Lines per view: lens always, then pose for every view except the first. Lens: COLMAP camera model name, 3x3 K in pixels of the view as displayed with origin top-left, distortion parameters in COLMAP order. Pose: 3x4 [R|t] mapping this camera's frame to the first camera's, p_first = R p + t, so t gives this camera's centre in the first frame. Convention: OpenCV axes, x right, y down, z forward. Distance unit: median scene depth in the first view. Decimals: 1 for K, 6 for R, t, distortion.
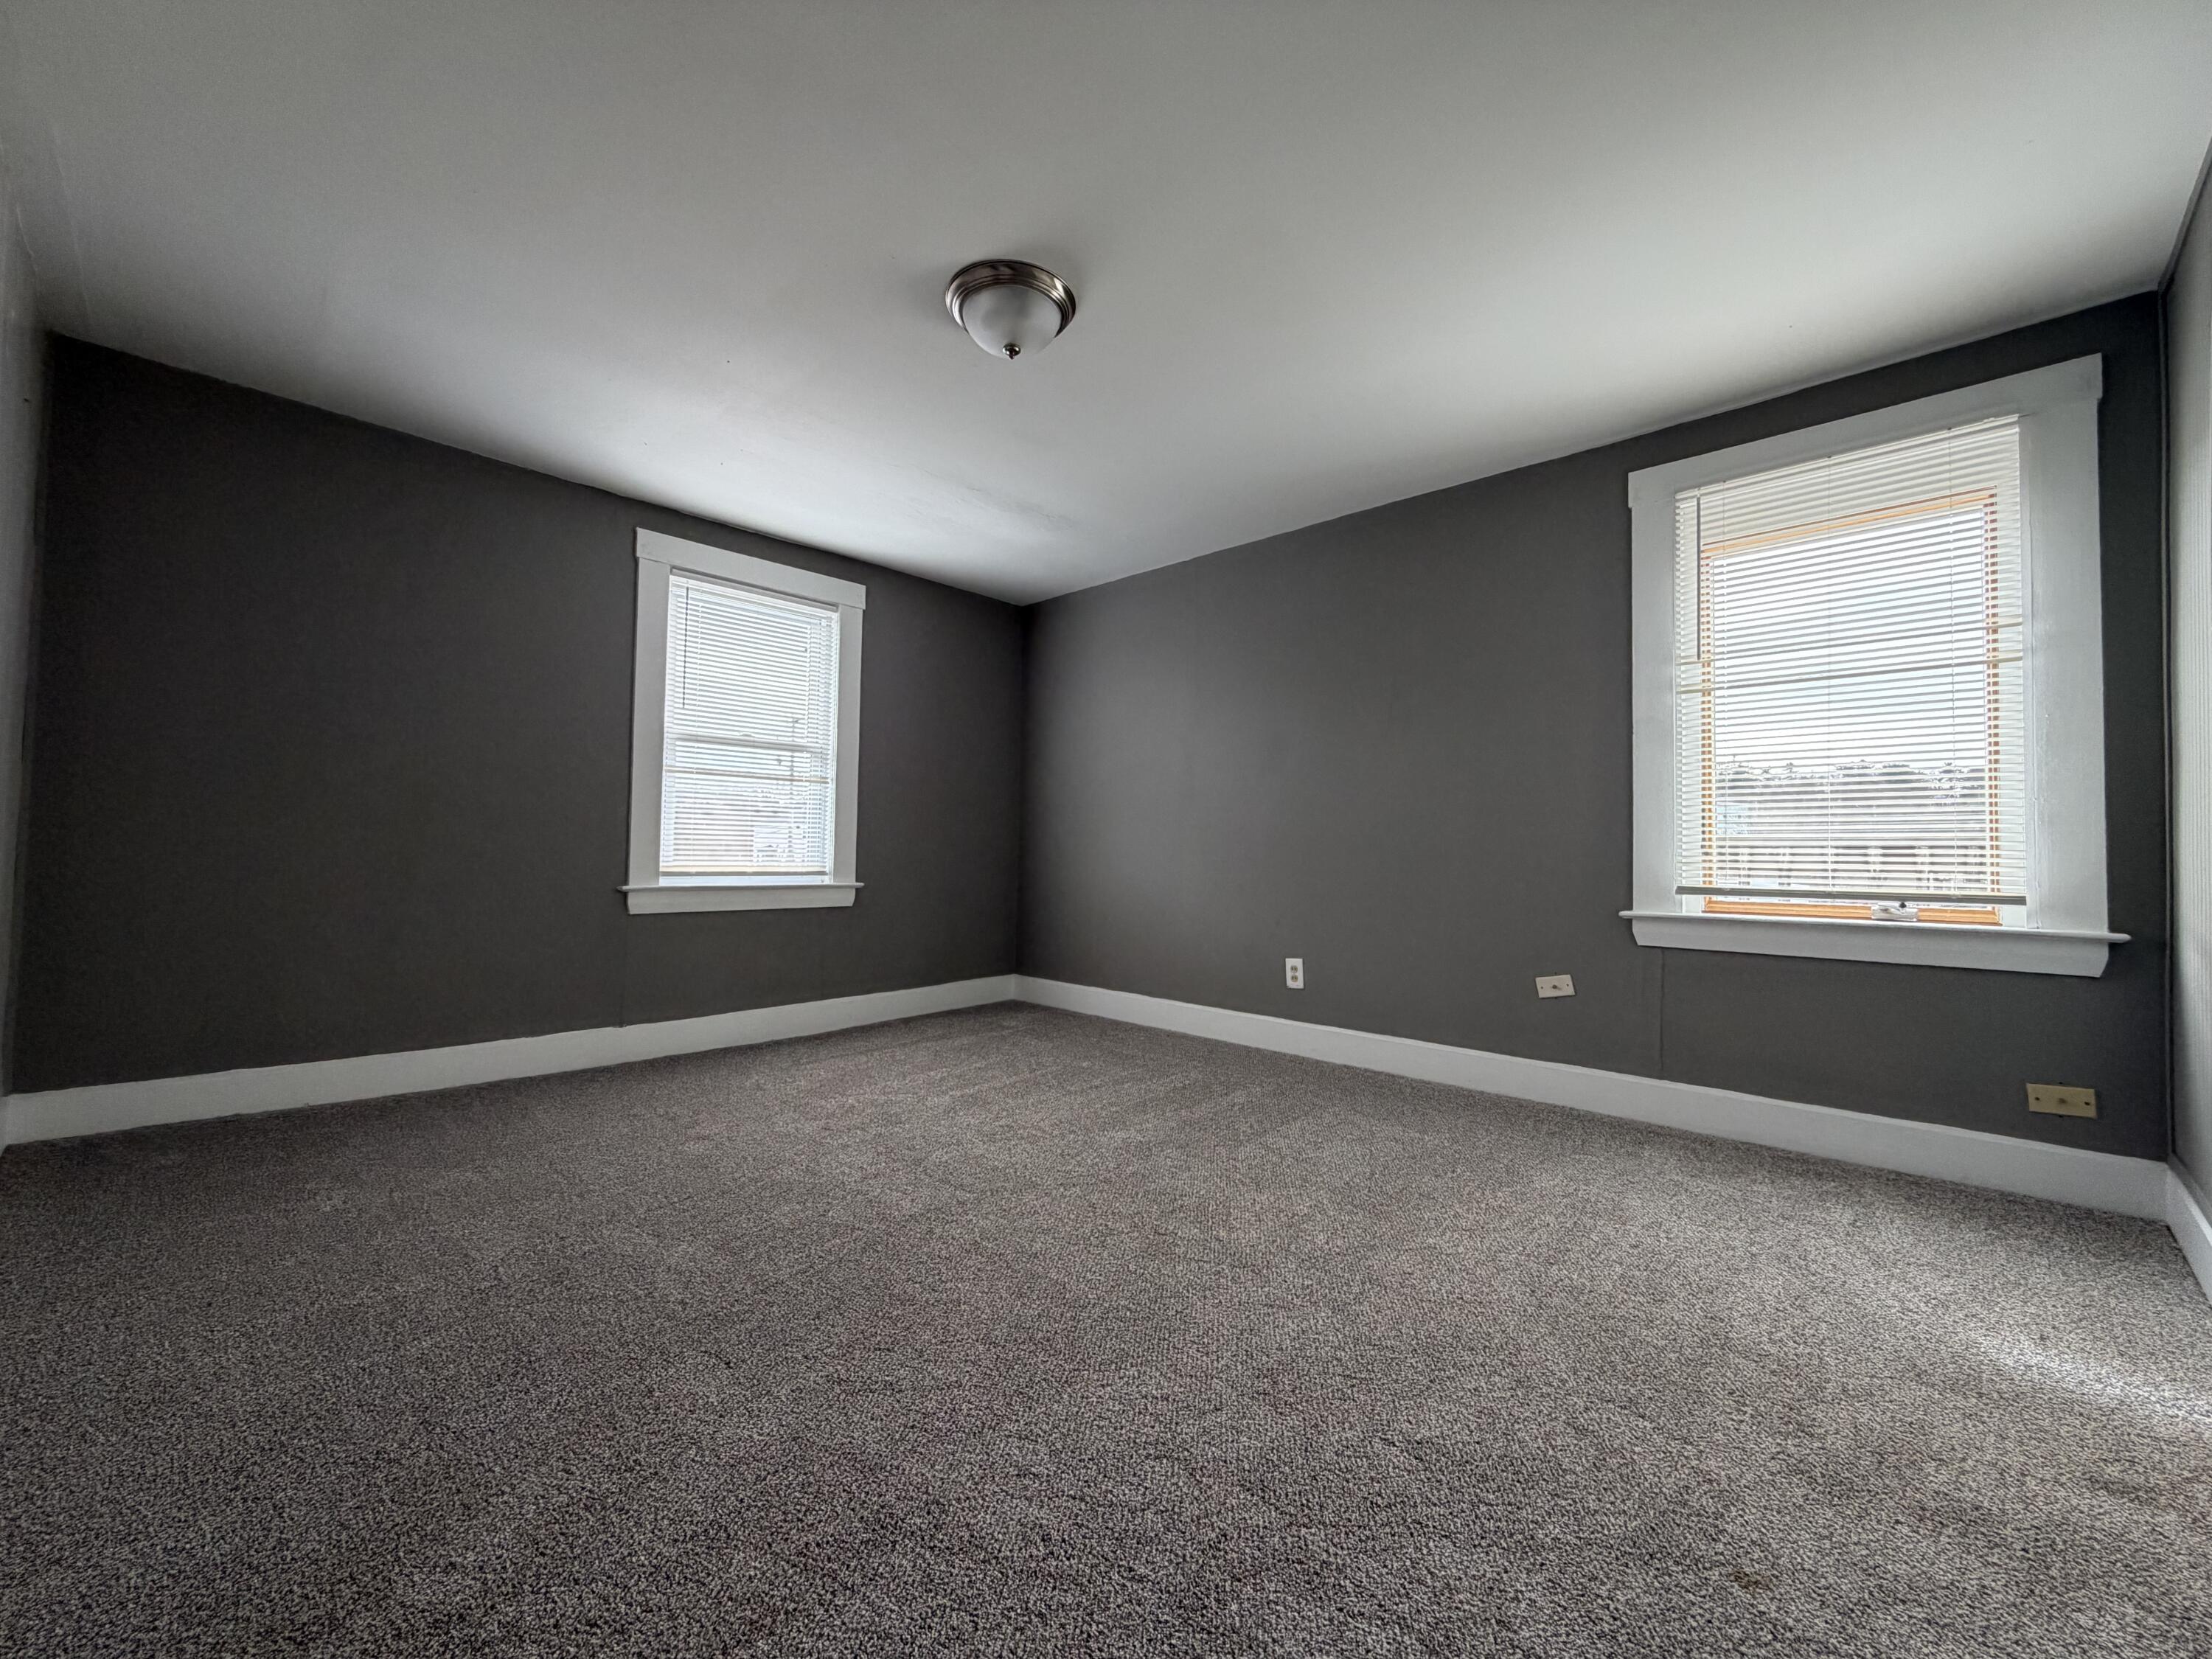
lens RADIAL K [[881.4, 0, 1106.3], [0, 881.4, 825.1], [0, 0, 1]] dist [-0.001554, 0.000484]
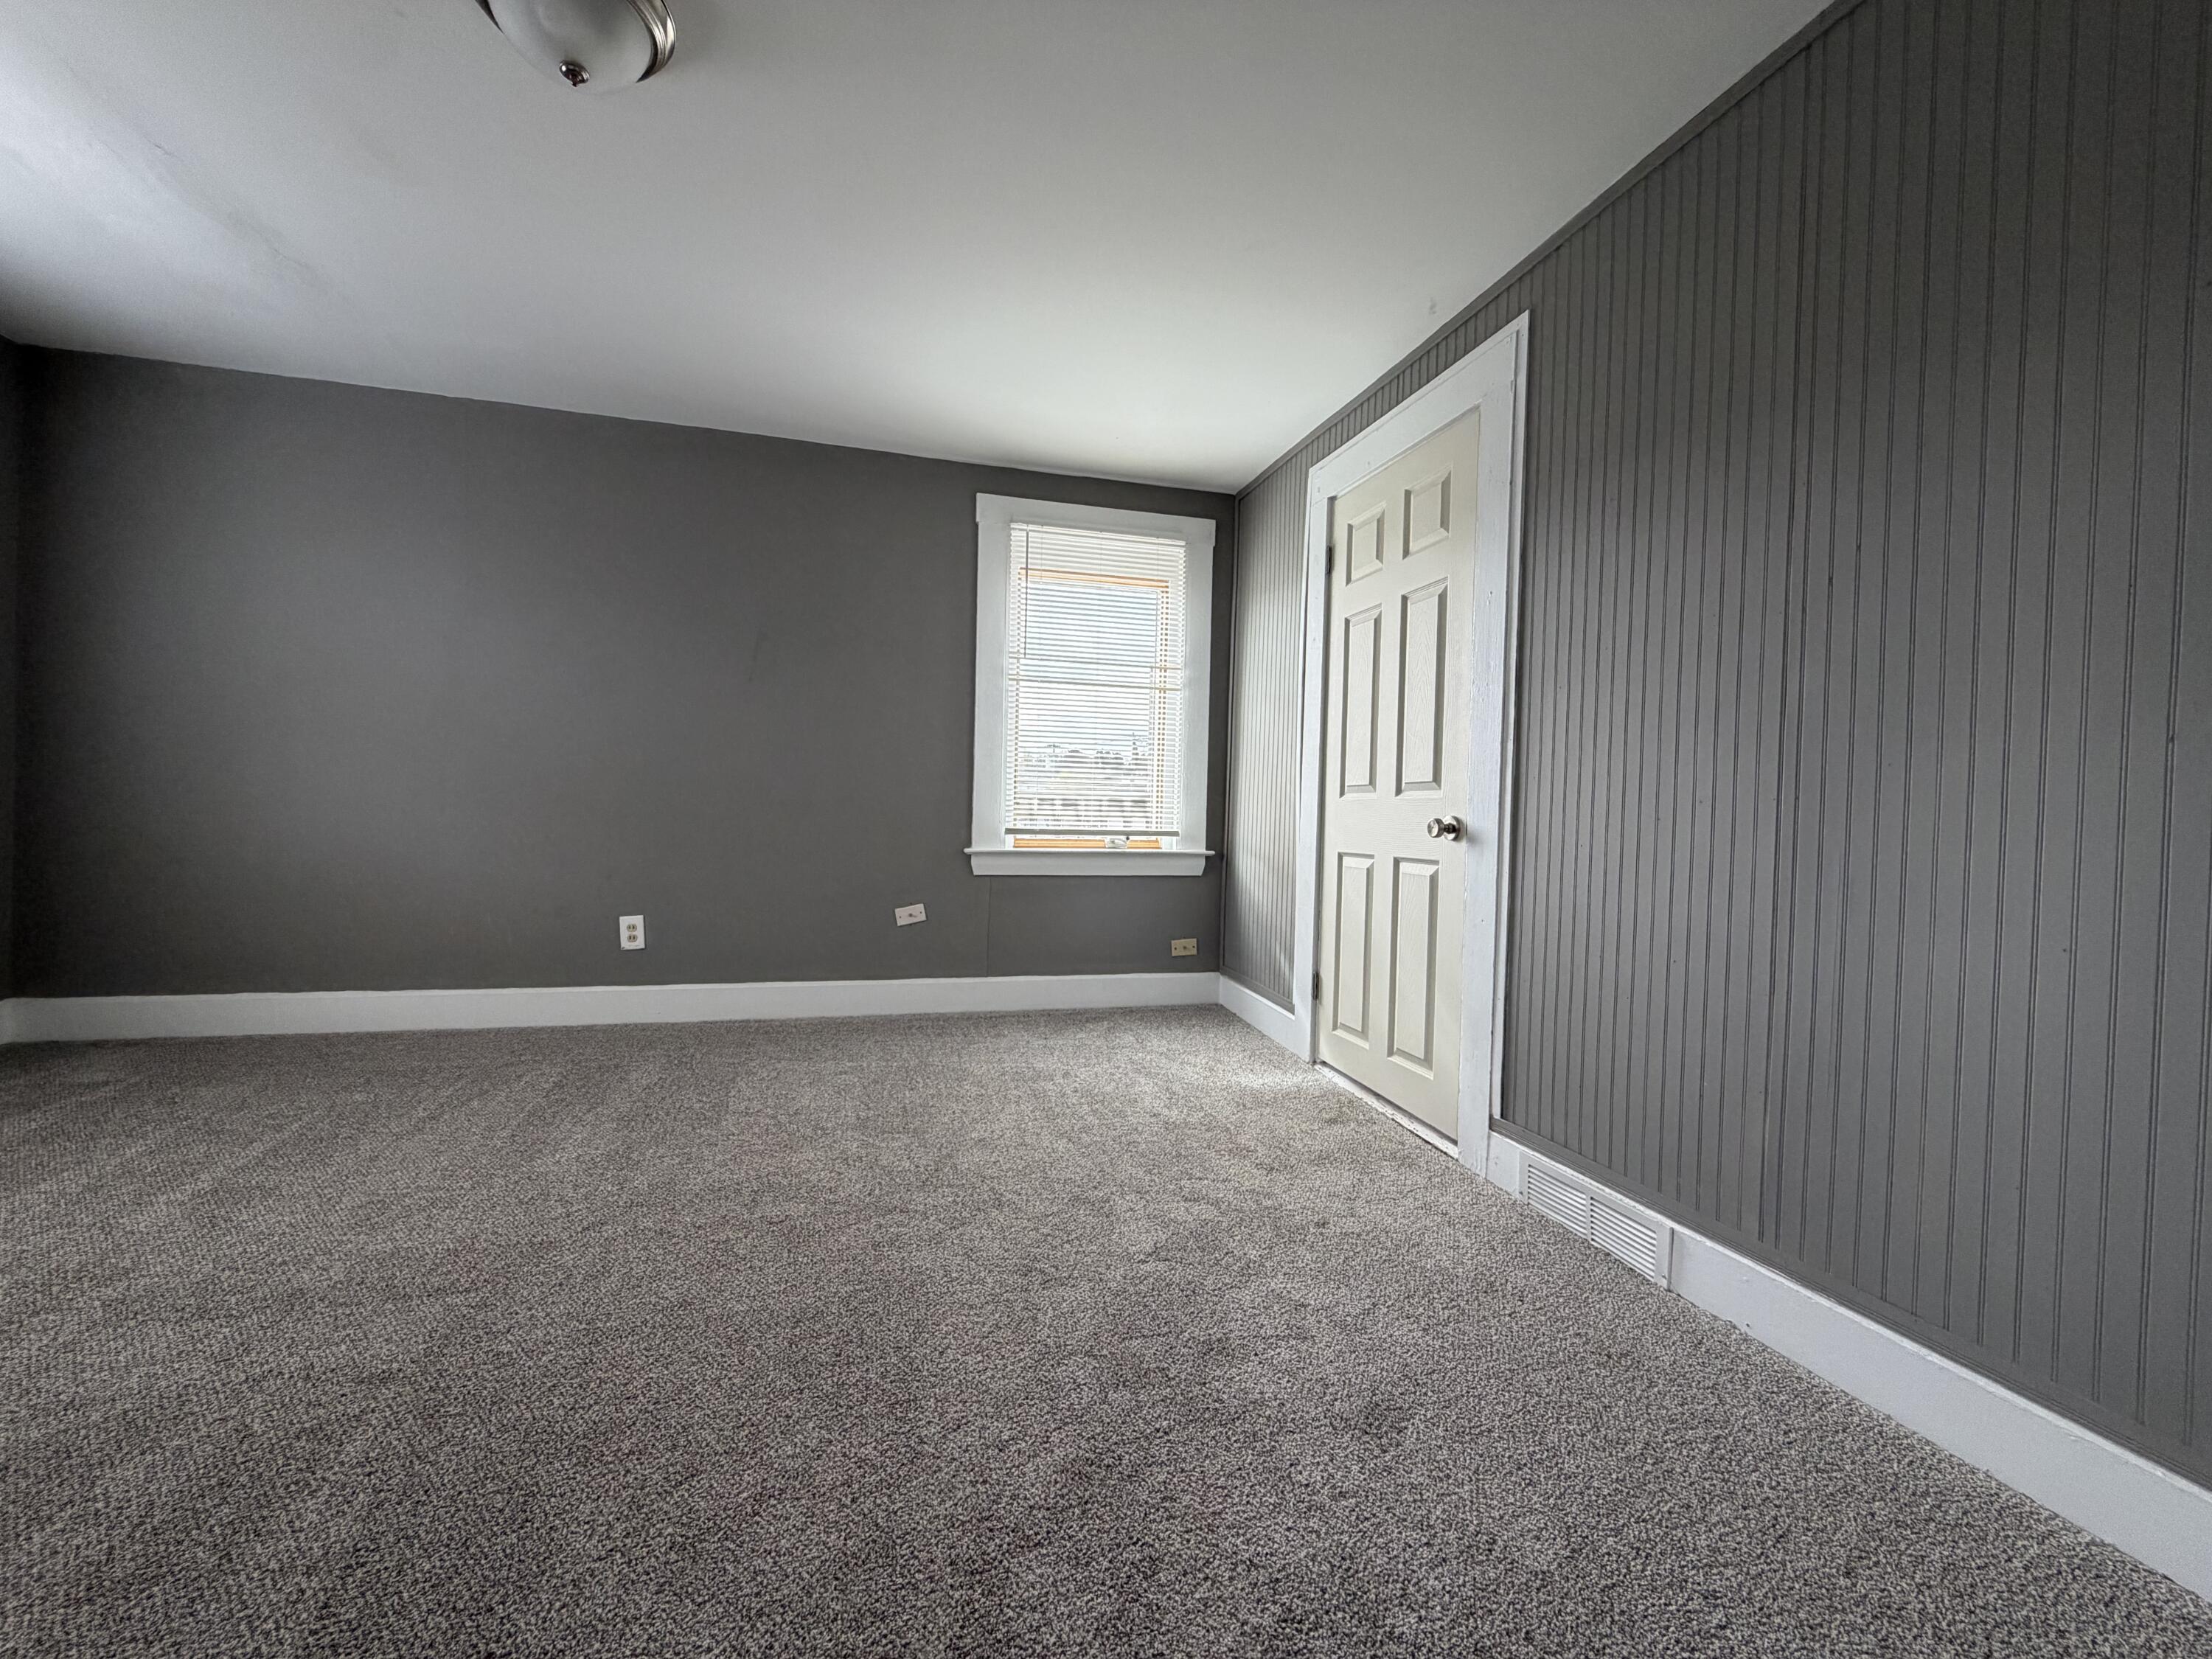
lens RADIAL K [[881.4, 0, 1089.4], [0, 881.4, 825.7], [0, 0, 1]] dist [-0.001554, 0.000484]
pose [[0.522593, -0.013330, 0.852478, -0.380281], [-0.044255, 0.998106, 0.042737, 0.004186], [-0.851433, -0.060060, 0.521014, 0.200651]]
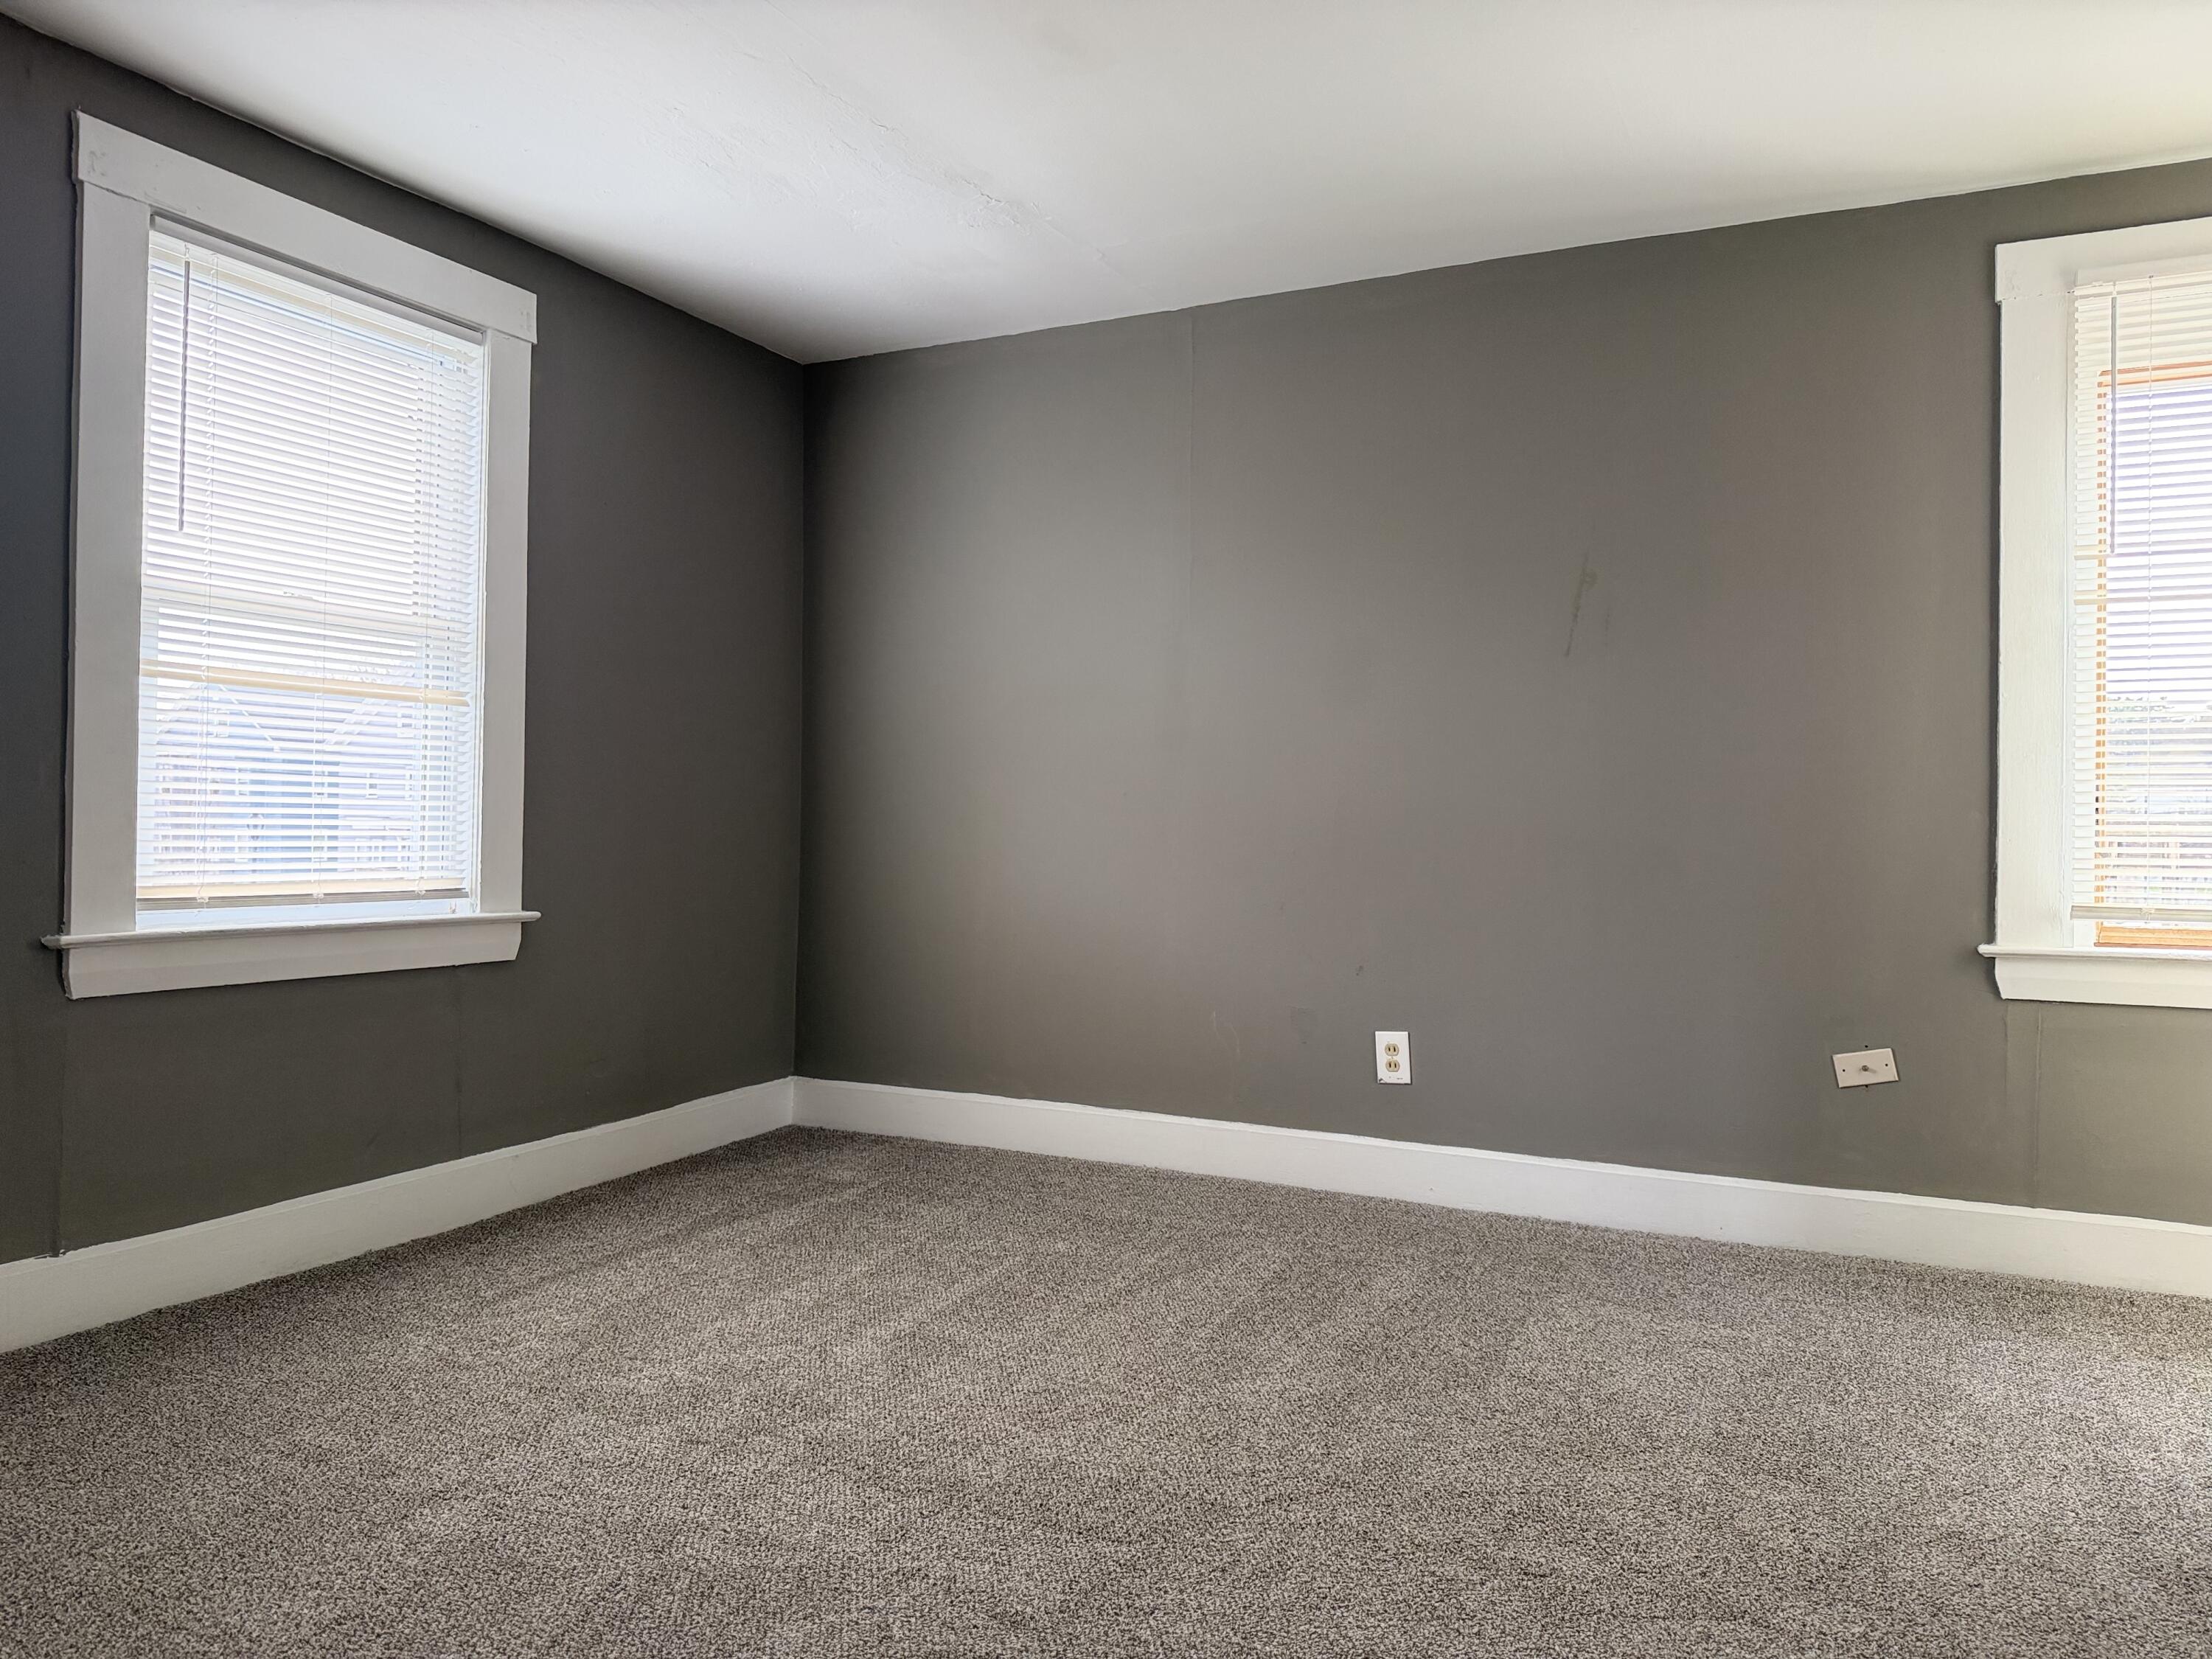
lens RADIAL K [[1557.4, 0, 1110.0], [0, 1557.4, 808.2], [0, 0, 1]] dist [0.053407, -0.072003]
pose [[0.952934, 0.001337, 0.303175, -0.344306], [-0.009285, 0.999650, 0.024774, -0.022078], [-0.303035, -0.026423, 0.952613, 0.119204]]
